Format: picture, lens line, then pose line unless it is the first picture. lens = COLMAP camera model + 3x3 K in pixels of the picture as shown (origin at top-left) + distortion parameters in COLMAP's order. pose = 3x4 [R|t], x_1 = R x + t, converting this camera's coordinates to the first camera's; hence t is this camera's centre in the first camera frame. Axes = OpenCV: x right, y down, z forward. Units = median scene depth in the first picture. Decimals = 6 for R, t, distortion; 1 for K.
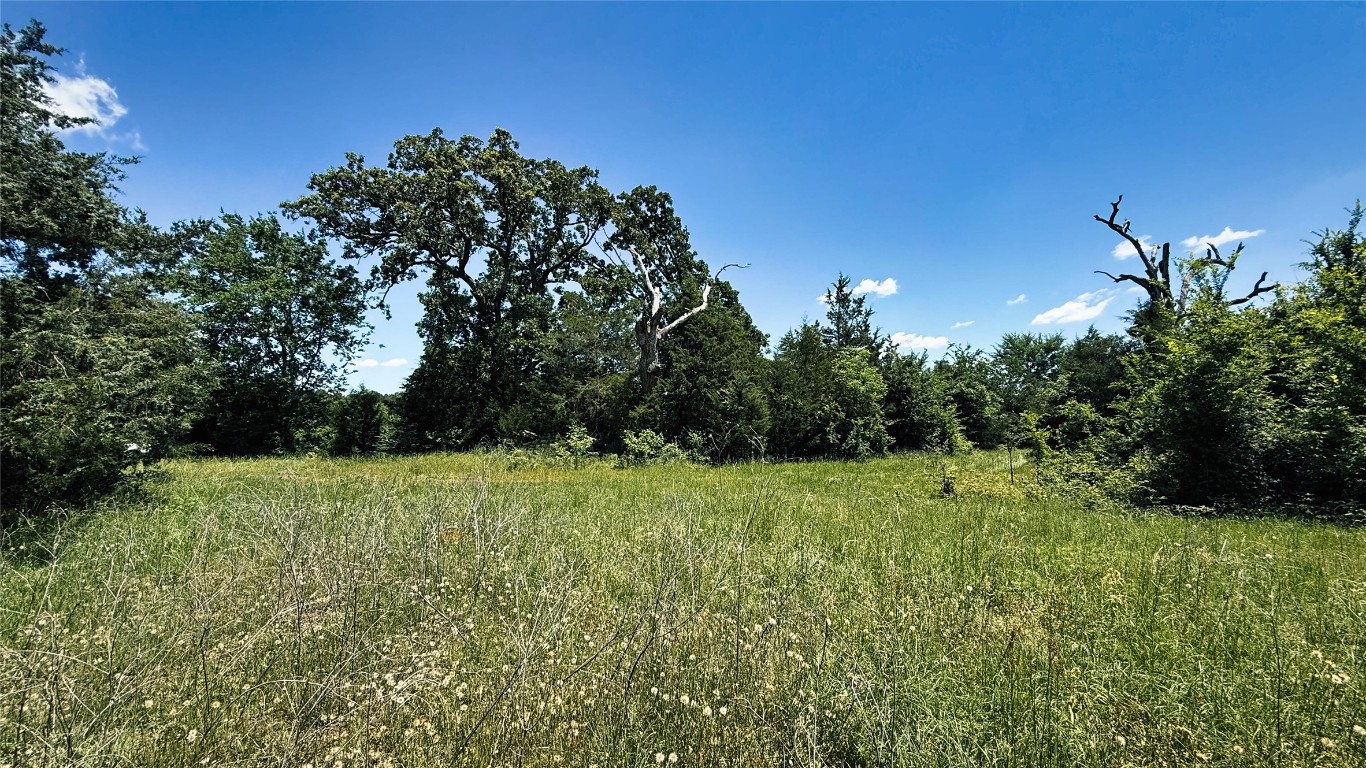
lens RADIAL K [[545.9, 0, 683.7], [0, 545.9, 382.4], [0, 0, 1]] dist [-0.000500, -0.000168]
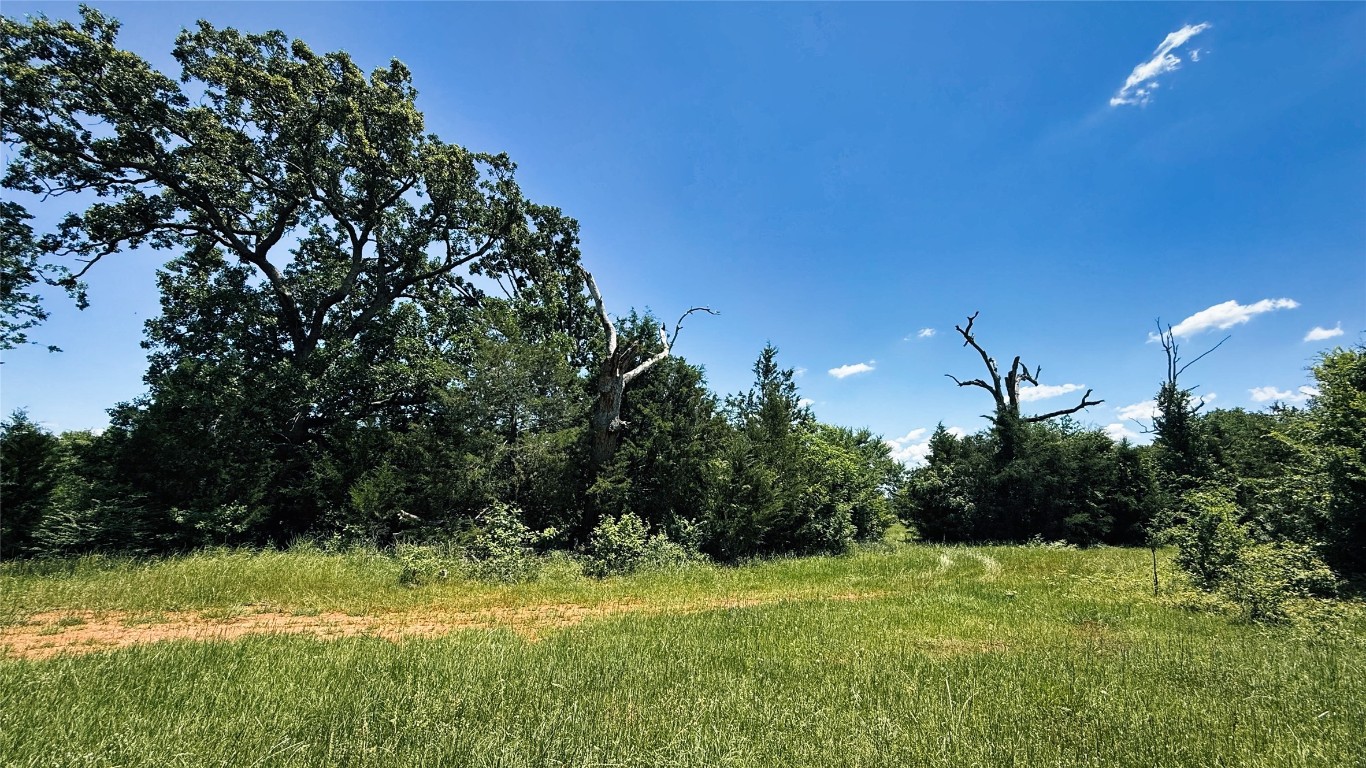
lens RADIAL K [[545.9, 0, 683.7], [0, 545.9, 382.4], [0, 0, 1]] dist [-0.000500, -0.000168]
pose [[0.900124, 0.116132, 0.419868, -0.226762], [-0.054705, 0.986315, -0.155529, 0.019544], [-0.432185, 0.117026, 0.894160, 0.245834]]
